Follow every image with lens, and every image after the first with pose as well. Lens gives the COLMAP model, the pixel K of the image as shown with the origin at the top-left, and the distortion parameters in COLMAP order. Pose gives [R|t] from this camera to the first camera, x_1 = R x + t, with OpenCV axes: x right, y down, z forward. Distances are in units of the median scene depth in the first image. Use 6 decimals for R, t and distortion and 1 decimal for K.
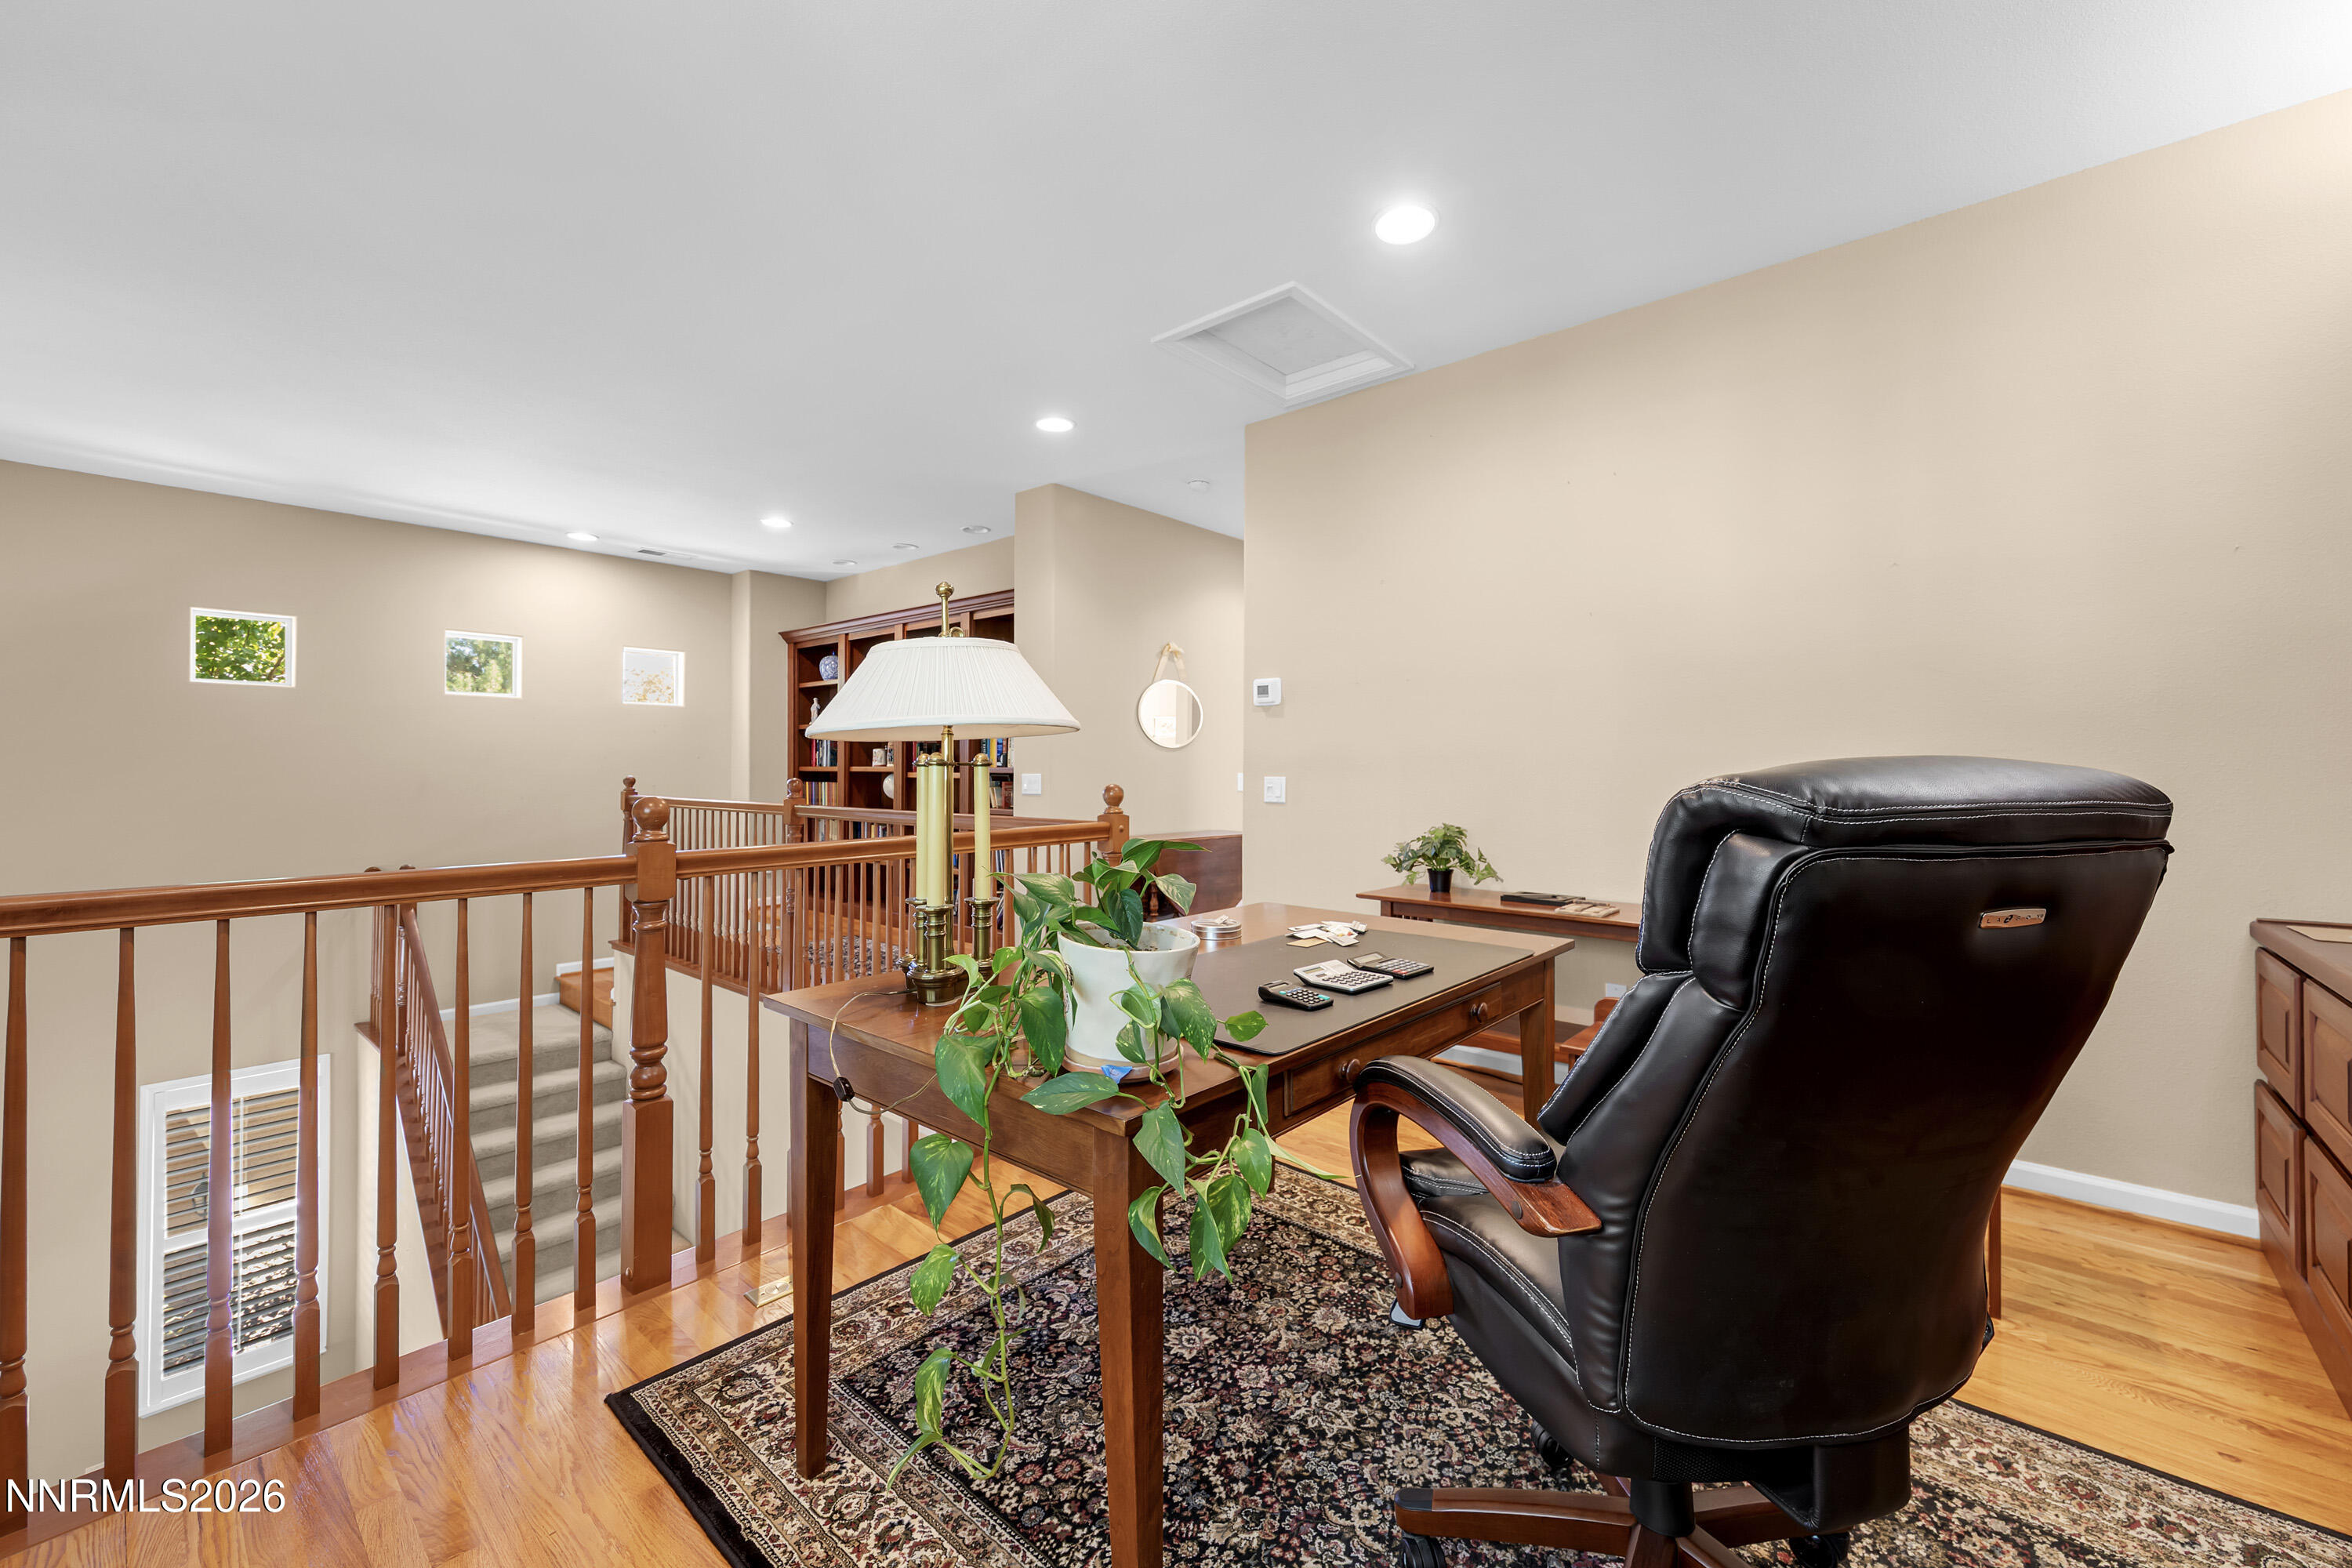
lens RADIAL K [[932.9, 0, 1176.8], [0, 932.9, 770.9], [0, 0, 1]] dist [0.001778, 0.000521]
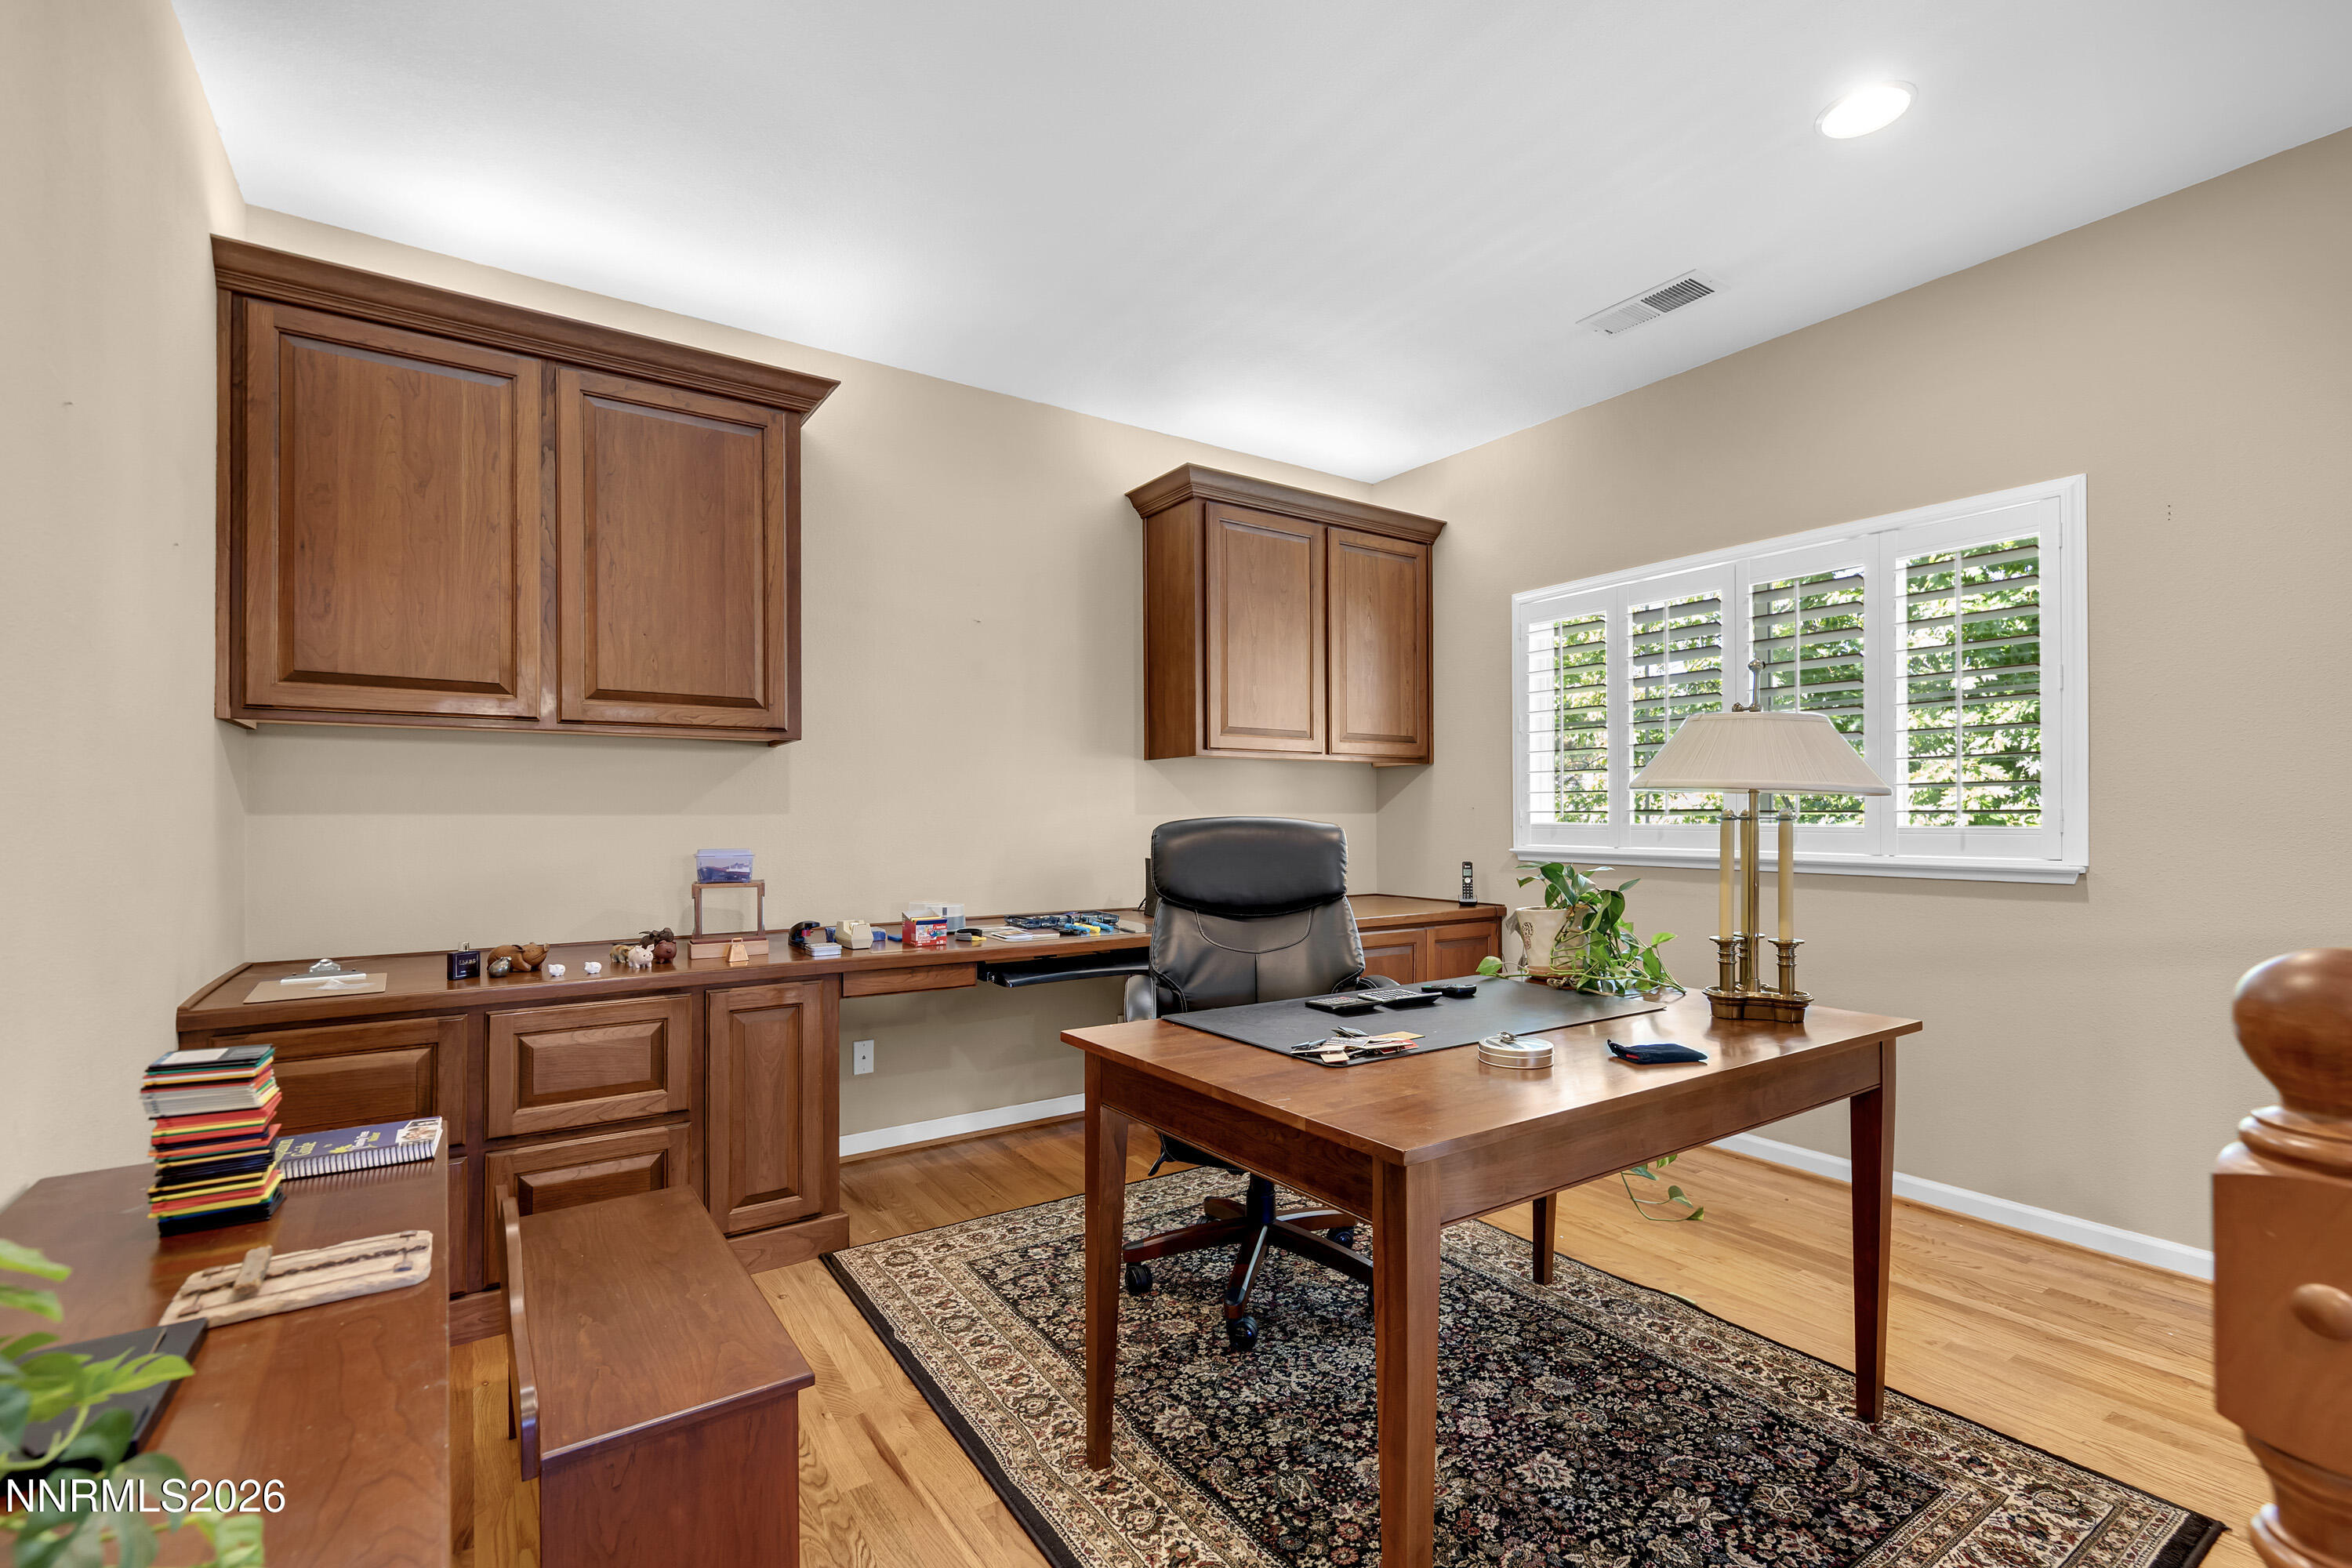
lens RADIAL K [[1029.8, 0, 1178.1], [0, 1029.8, 814.7], [0, 0, 1]] dist [-0.000414, -0.000159]
pose [[-0.968370, 0.002476, 0.249506, 0.109511], [0.002648, 0.999996, 0.000351, -0.014853], [-0.249505, 0.001000, -0.968373, 2.089804]]
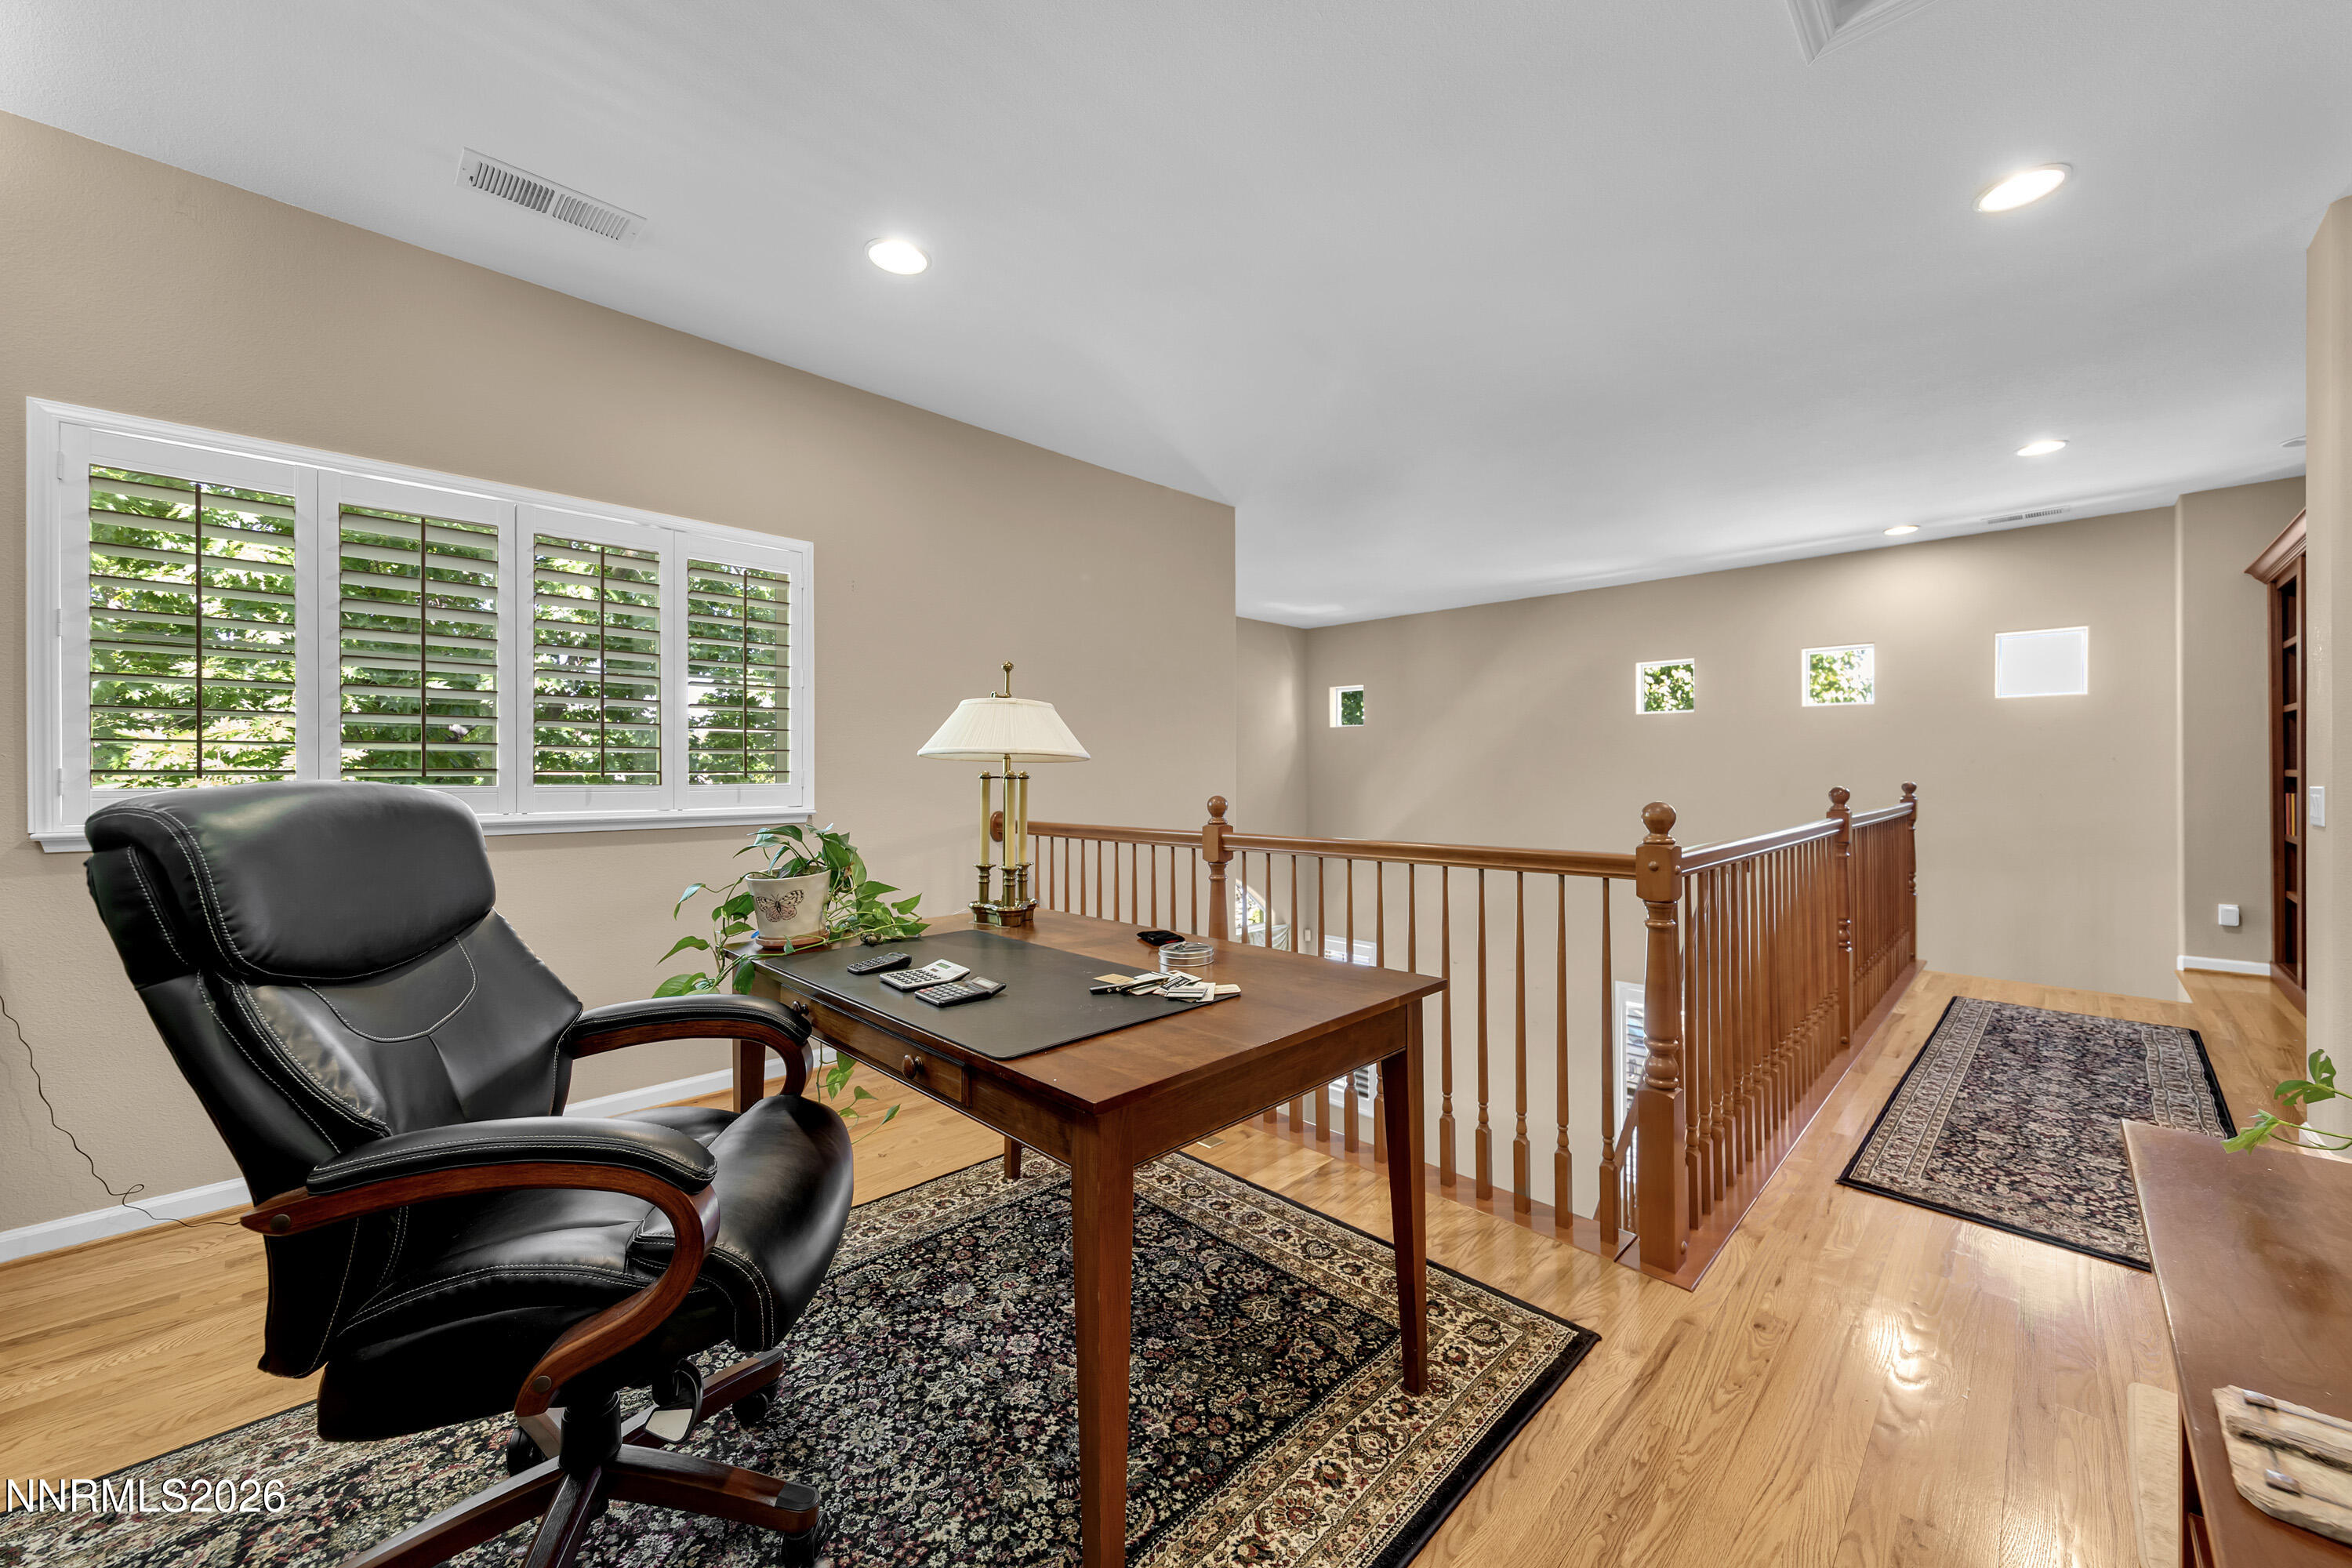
lens RADIAL K [[877.3, 0, 1213.1], [0, 877.3, 768.4], [0, 0, 1]] dist [0.005892, -0.000178]
pose [[-0.046795, -0.004608, -0.998894, 1.057952], [0.000533, 0.999989, -0.004638, -0.013490], [0.998904, -0.000749, -0.046792, 1.228402]]
